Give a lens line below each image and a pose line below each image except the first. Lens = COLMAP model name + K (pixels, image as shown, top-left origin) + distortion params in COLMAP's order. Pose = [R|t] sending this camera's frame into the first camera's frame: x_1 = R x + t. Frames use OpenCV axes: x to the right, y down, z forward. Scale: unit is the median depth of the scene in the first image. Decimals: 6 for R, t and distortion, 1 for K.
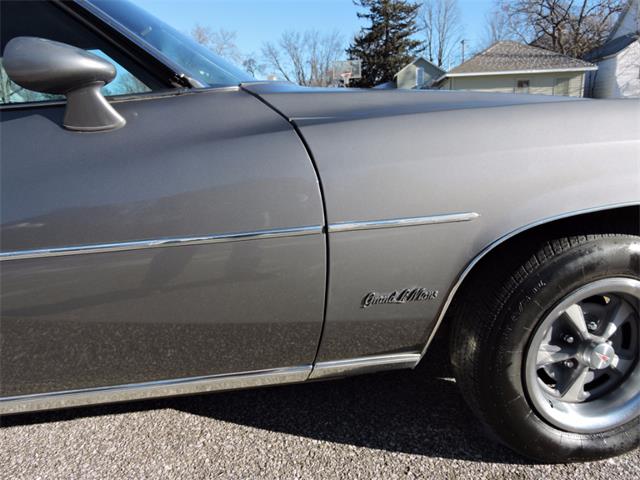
lens RADIAL K [[454.1, 0, 322.3], [0, 454.1, 240.2], [0, 0, 1]] dist [-0.002195, -0.000263]
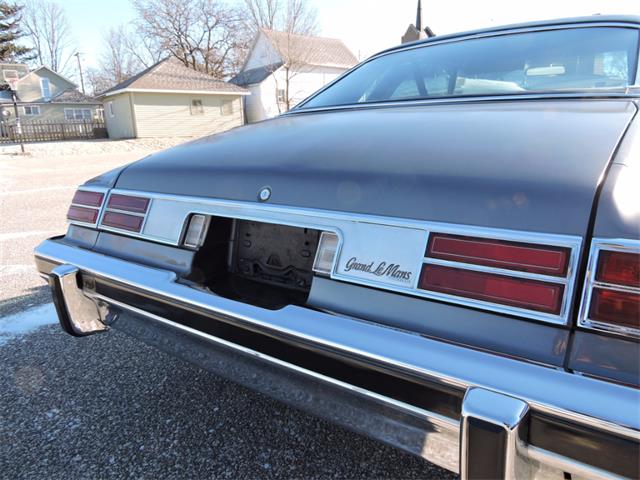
lens RADIAL K [[454.1, 0, 332.0], [0, 454.1, 233.9], [0, 0, 1]] dist [-0.002195, -0.000263]
pose [[0.683584, -0.149803, 0.714333, -0.118694], [0.185448, 0.982240, 0.028521, 0.001475], [-0.705919, 0.112975, 0.699225, 0.014057]]
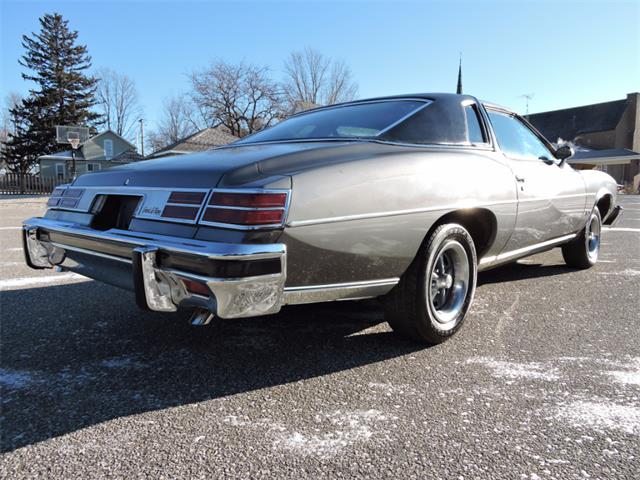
lens RADIAL K [[454.1, 0, 316.4], [0, 454.1, 239.9], [0, 0, 1]] dist [-0.002195, -0.000263]
pose [[0.766292, -0.018554, 0.642225, -0.117949], [0.121732, 0.985670, -0.116773, 0.015300], [-0.630855, 0.167662, 0.757570, -0.018051]]
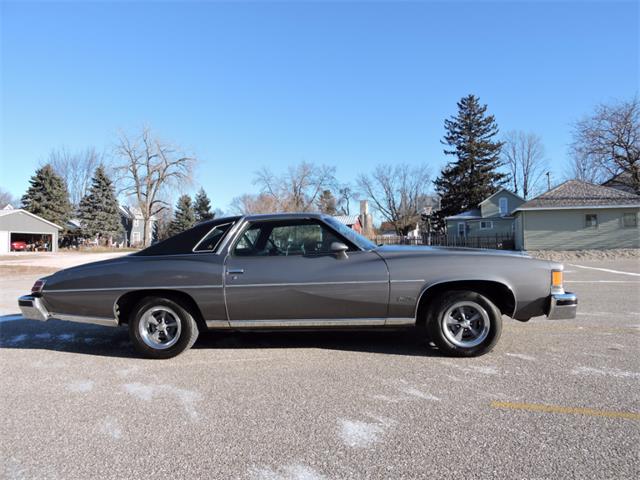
lens RADIAL K [[454.1, 0, 326.1], [0, 454.1, 240.4], [0, 0, 1]] dist [-0.002195, -0.000263]
pose [[0.982495, 0.024021, -0.184734, 0.005778], [-0.070540, 0.965781, -0.249583, 0.020425], [0.172417, 0.258245, 0.950569, -0.096083]]
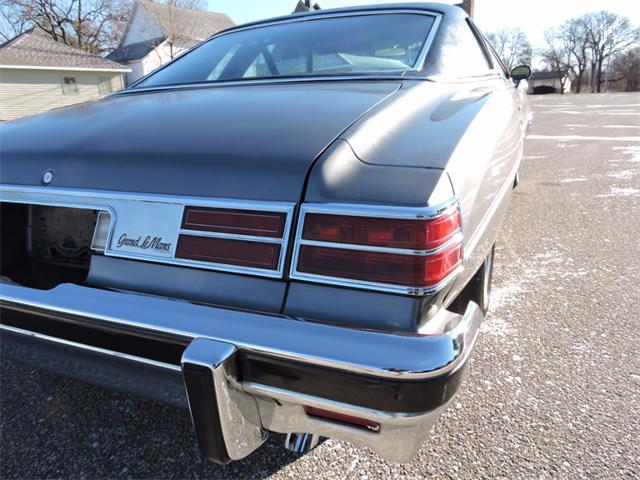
lens RADIAL K [[454.1, 0, 328.6], [0, 454.1, 233.8], [0, 0, 1]] dist [-0.002195, -0.000263]
pose [[0.516695, -0.220673, 0.827242, -0.115960], [0.230887, 0.966331, 0.113564, 0.003420], [-0.824450, 0.132321, 0.550249, 0.006478]]
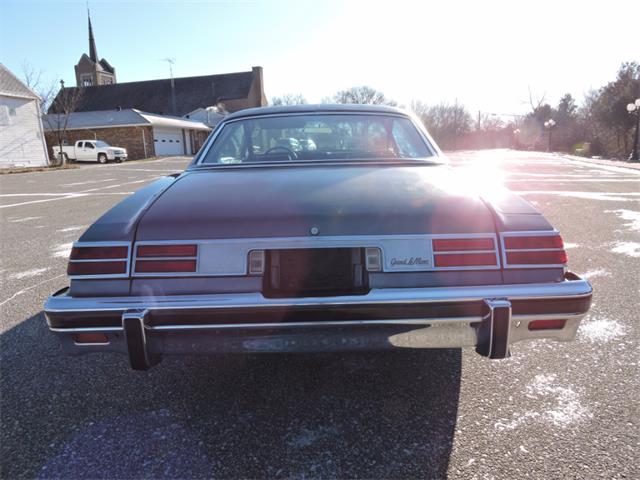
lens RADIAL K [[454.1, 0, 320.2], [0, 454.1, 238.6], [0, 0, 1]] dist [-0.002195, -0.000263]
pose [[0.124824, -0.149652, 0.980828, -0.146323], [0.269074, 0.956619, 0.111715, -0.005458], [-0.954996, 0.249971, 0.159677, 0.030104]]
